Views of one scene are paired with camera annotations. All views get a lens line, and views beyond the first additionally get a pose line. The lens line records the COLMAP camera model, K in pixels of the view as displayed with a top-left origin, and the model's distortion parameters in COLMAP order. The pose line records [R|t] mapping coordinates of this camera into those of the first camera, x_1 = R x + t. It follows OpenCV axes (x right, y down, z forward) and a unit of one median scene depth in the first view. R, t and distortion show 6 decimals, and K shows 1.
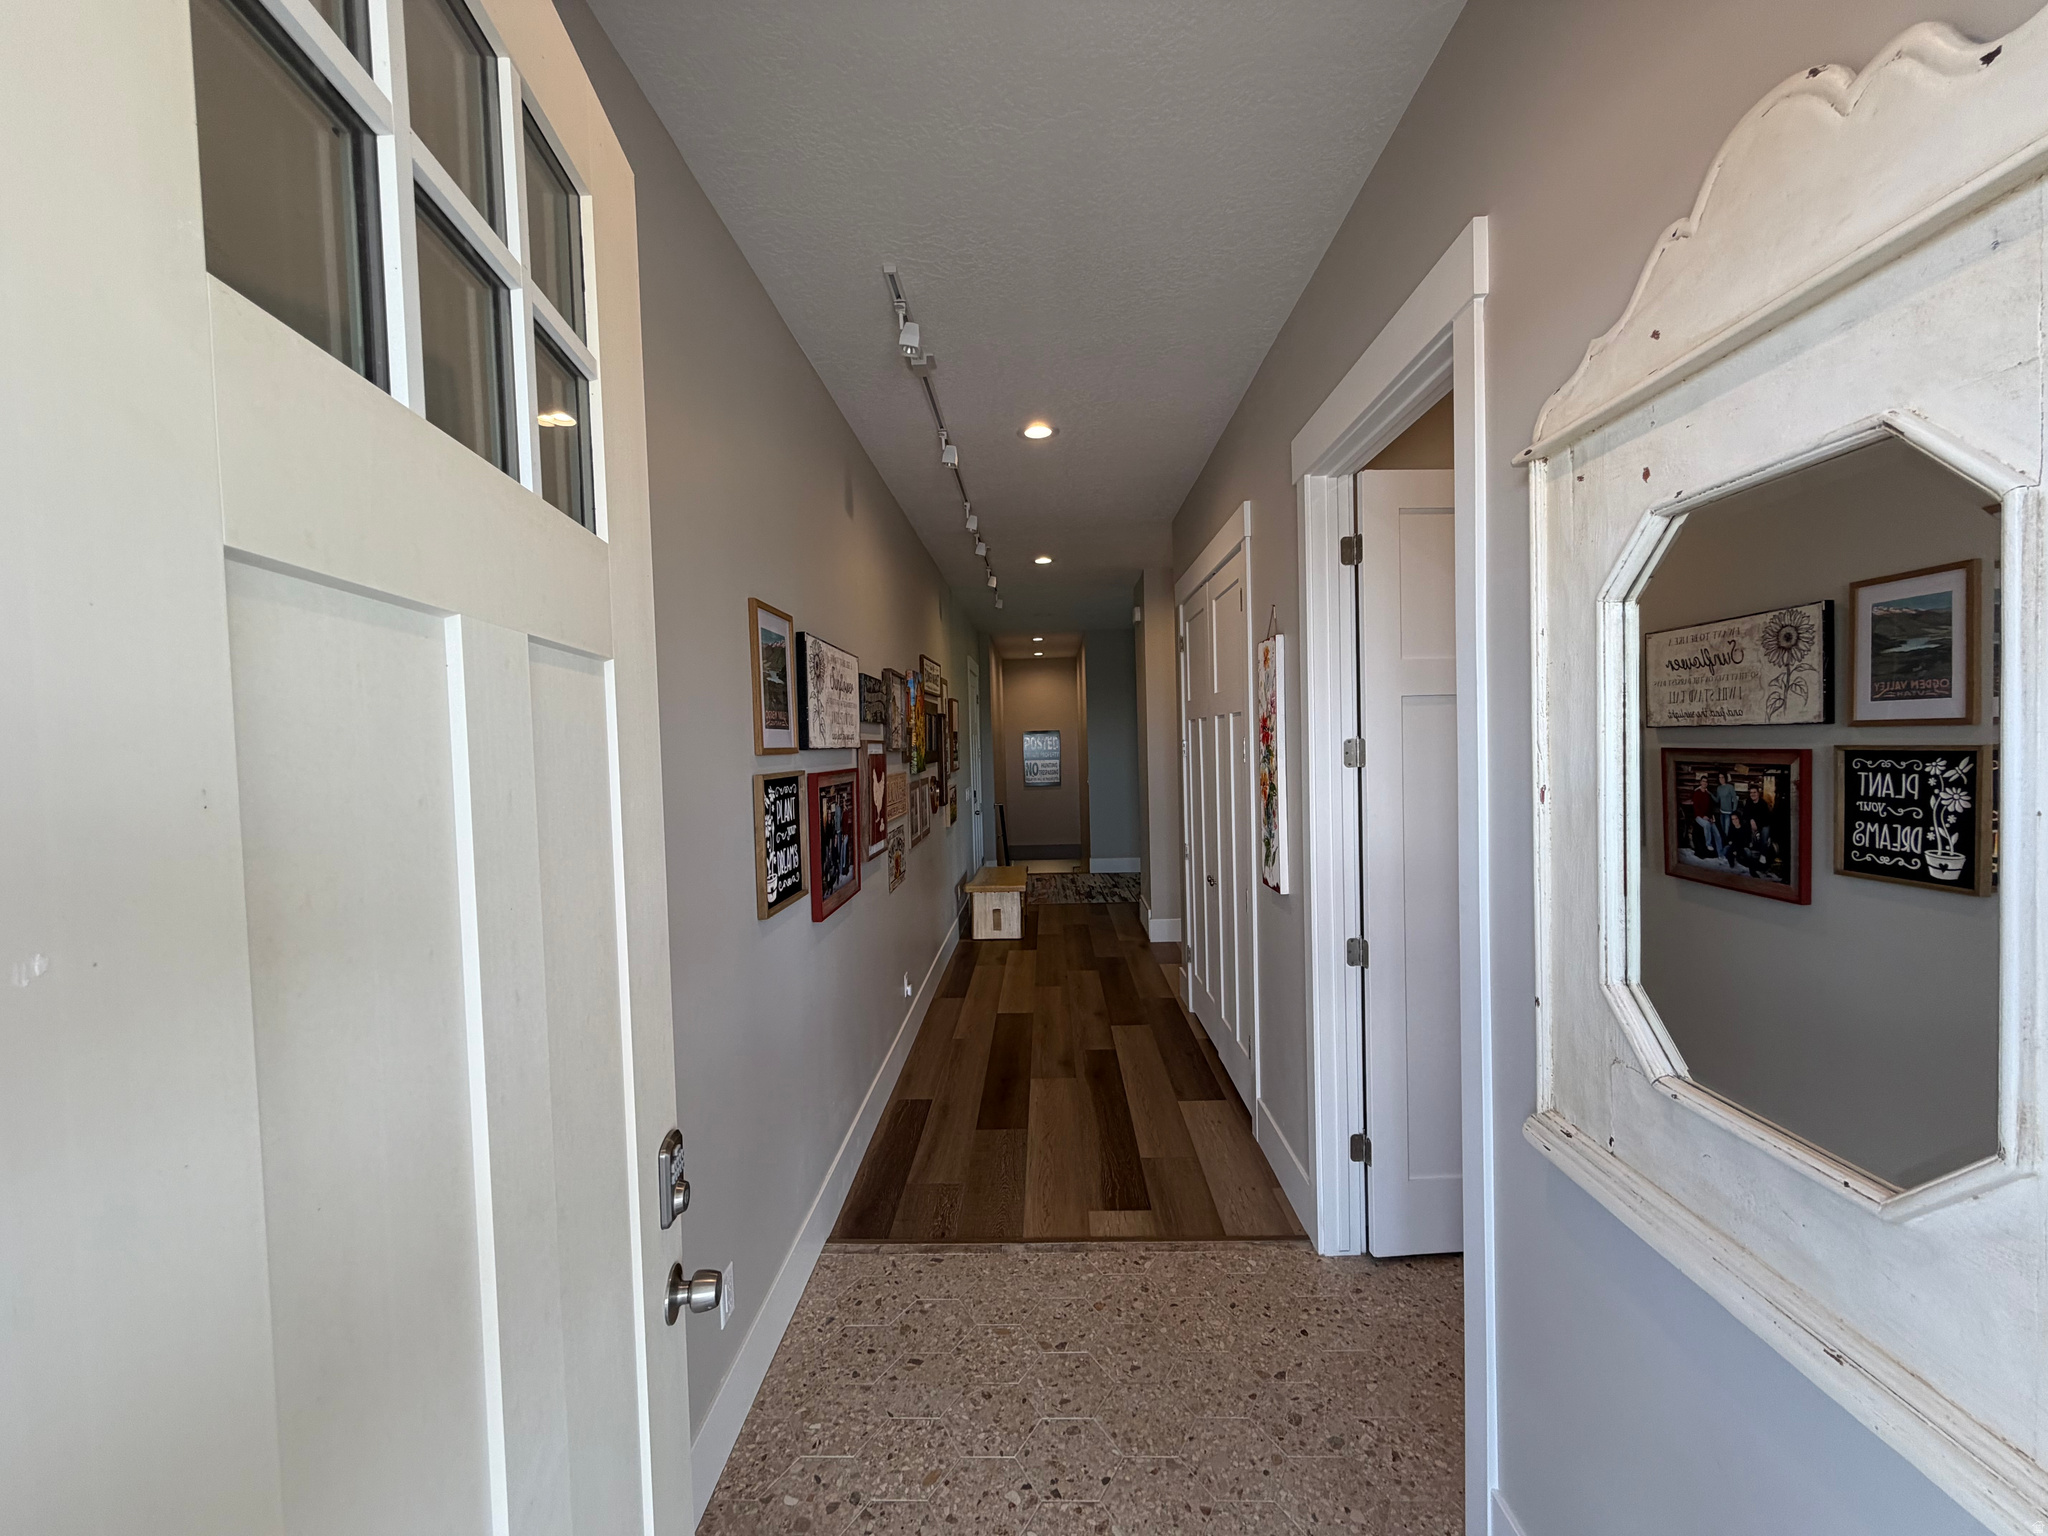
lens RADIAL K [[815.0, 0, 1020.9], [0, 815.0, 767.2], [0, 0, 1]] dist [0.000900, 0.000726]
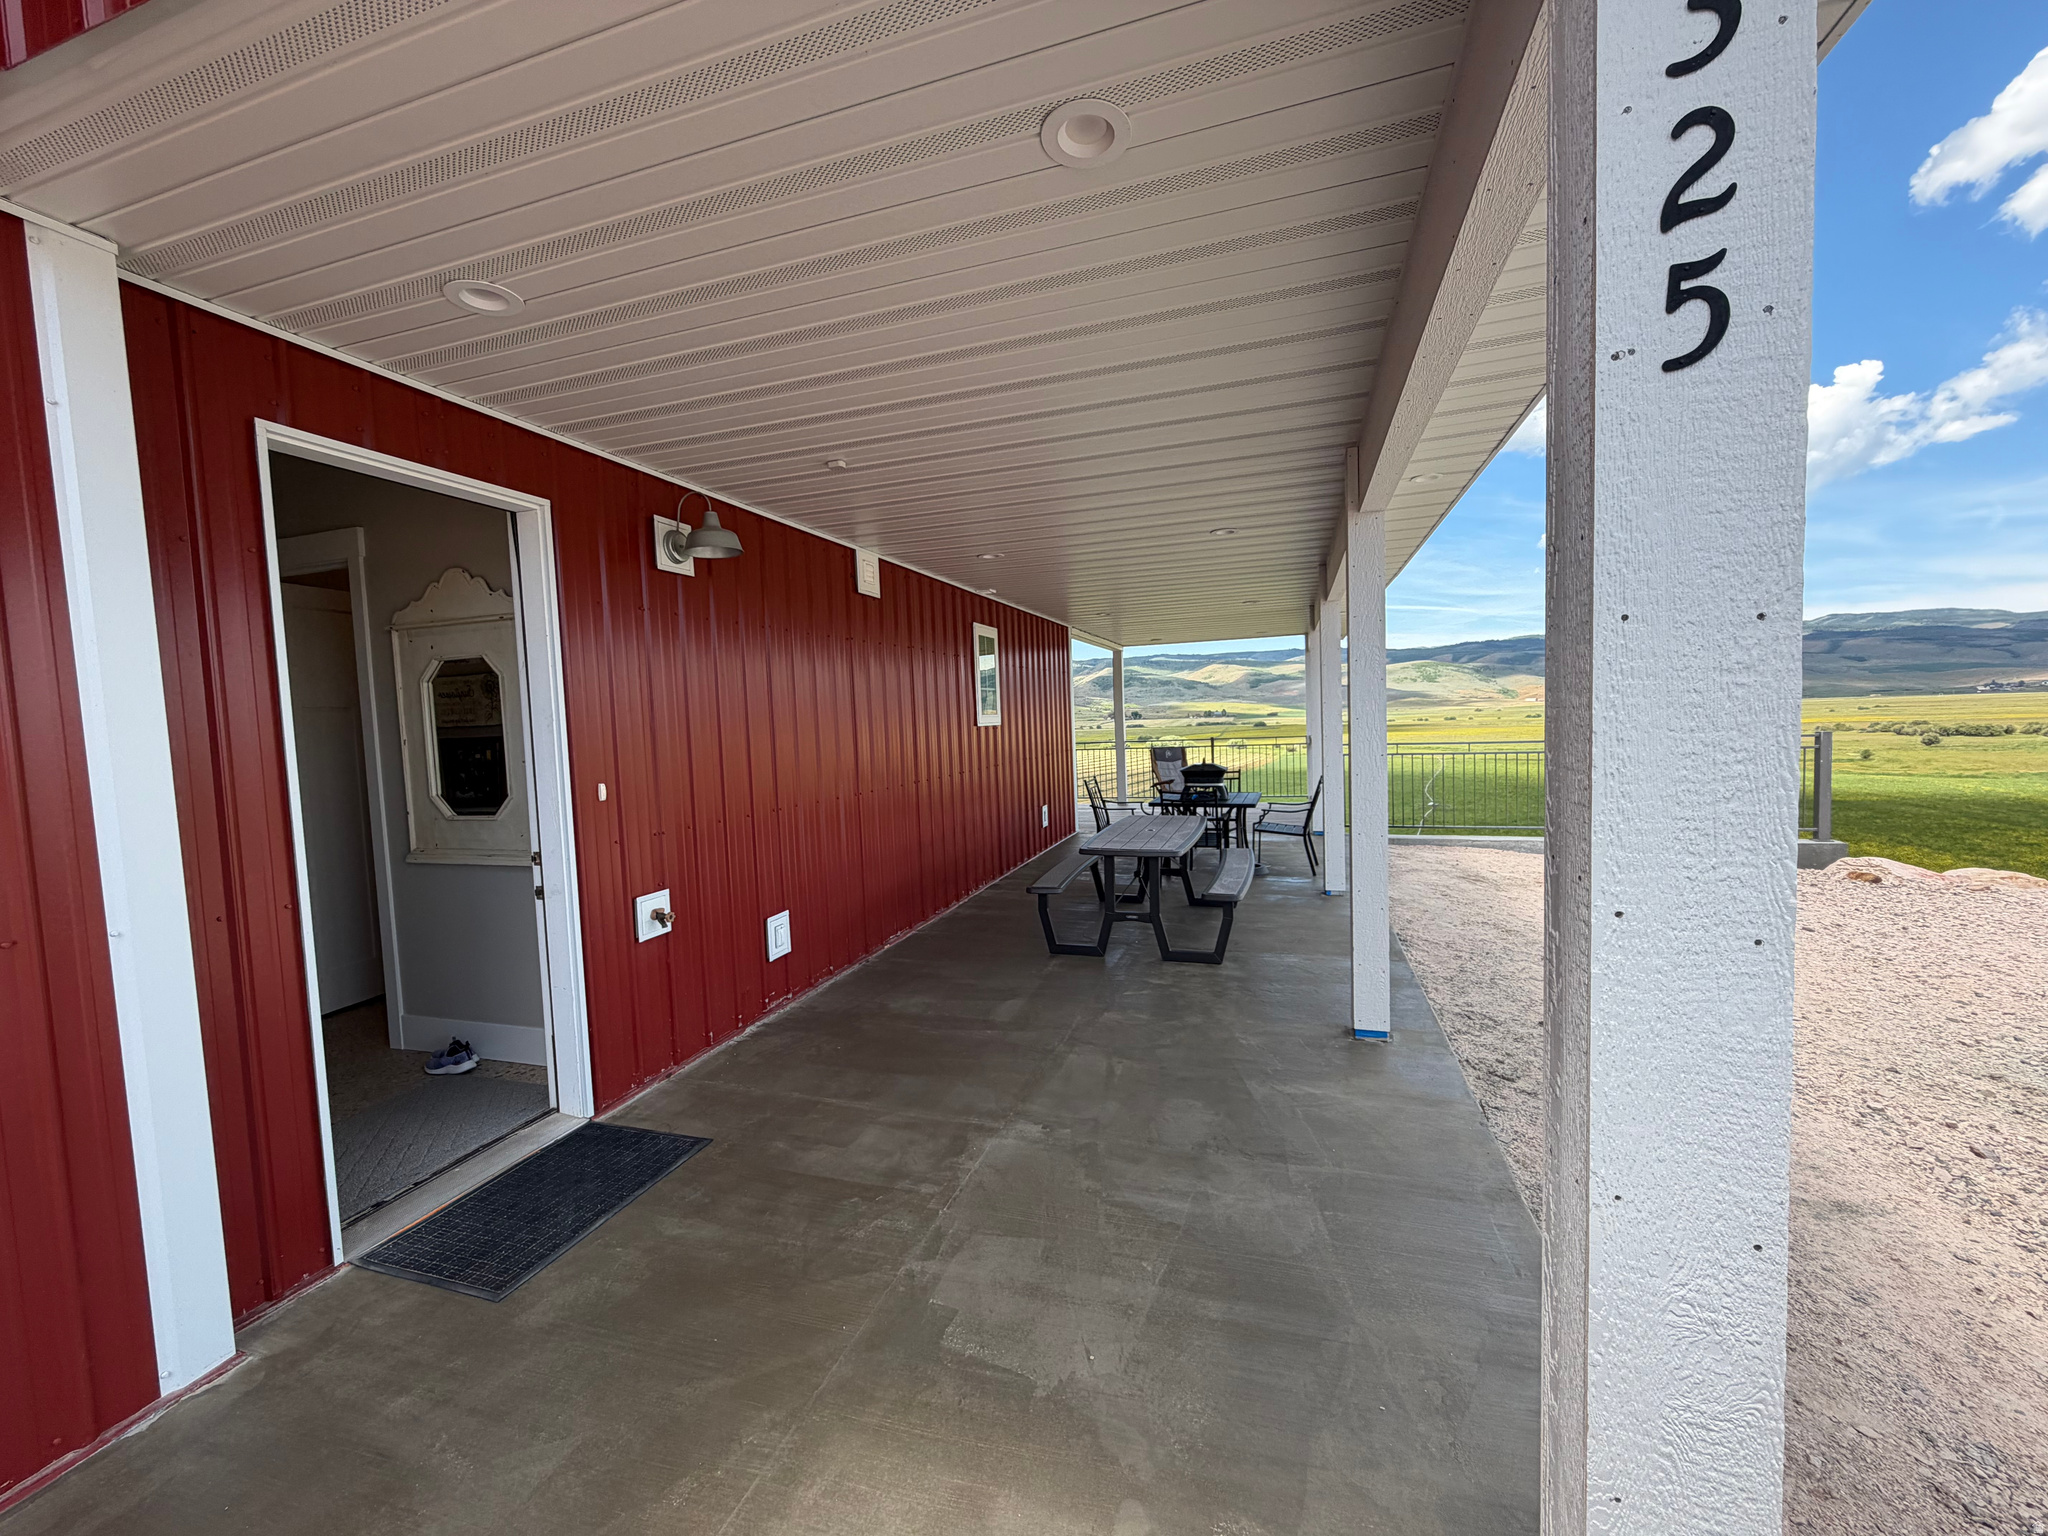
lens RADIAL K [[815.0, 0, 1020.9], [0, 815.0, 772.0], [0, 0, 1]] dist [0.000900, 0.000726]
pose [[0.289204, -0.039849, 0.956438, -1.608664], [0.061234, 0.997857, 0.023059, 0.213615], [-0.955307, 0.051898, 0.291025, -2.071277]]
